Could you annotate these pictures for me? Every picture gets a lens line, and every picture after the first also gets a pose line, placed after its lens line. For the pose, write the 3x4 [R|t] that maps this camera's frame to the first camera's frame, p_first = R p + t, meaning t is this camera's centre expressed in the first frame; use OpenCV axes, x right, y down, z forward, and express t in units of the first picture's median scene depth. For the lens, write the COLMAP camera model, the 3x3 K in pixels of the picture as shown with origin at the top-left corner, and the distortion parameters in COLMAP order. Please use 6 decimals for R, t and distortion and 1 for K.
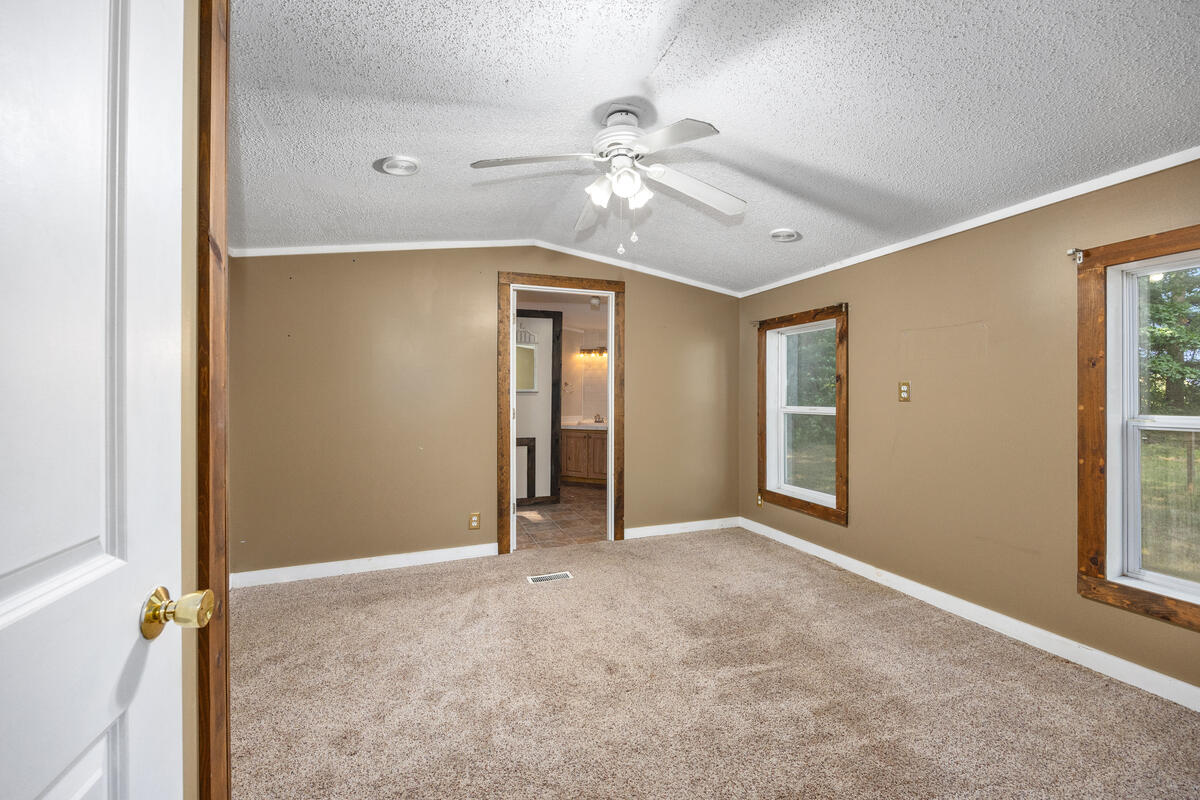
lens RADIAL K [[507.0, 0, 608.2], [0, 507.0, 397.0], [0, 0, 1]] dist [-0.000942, 0.000147]
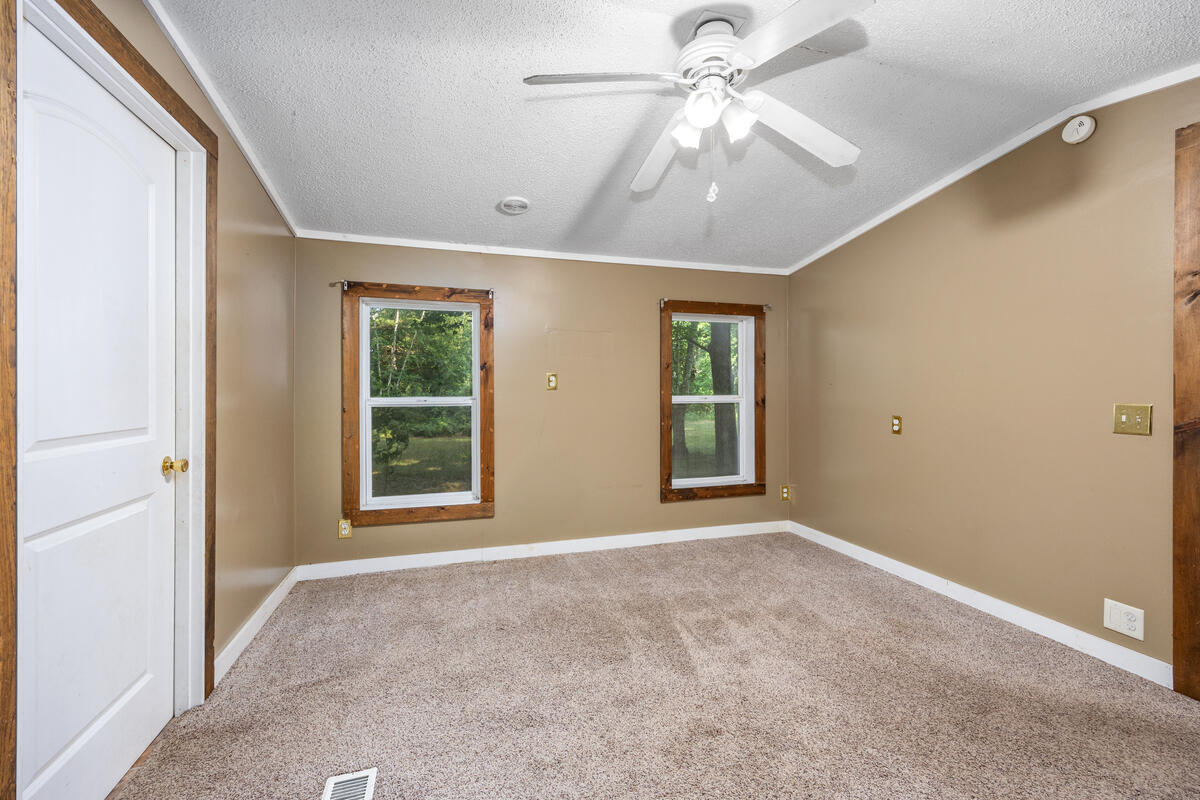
lens RADIAL K [[507.0, 0, 606.7], [0, 507.0, 392.0], [0, 0, 1]] dist [-0.000942, 0.000147]
pose [[0.032516, -0.001556, 0.999470, -0.509581], [0.006274, 0.999979, 0.001353, 0.012191], [-0.999452, 0.006227, 0.032525, 0.747447]]
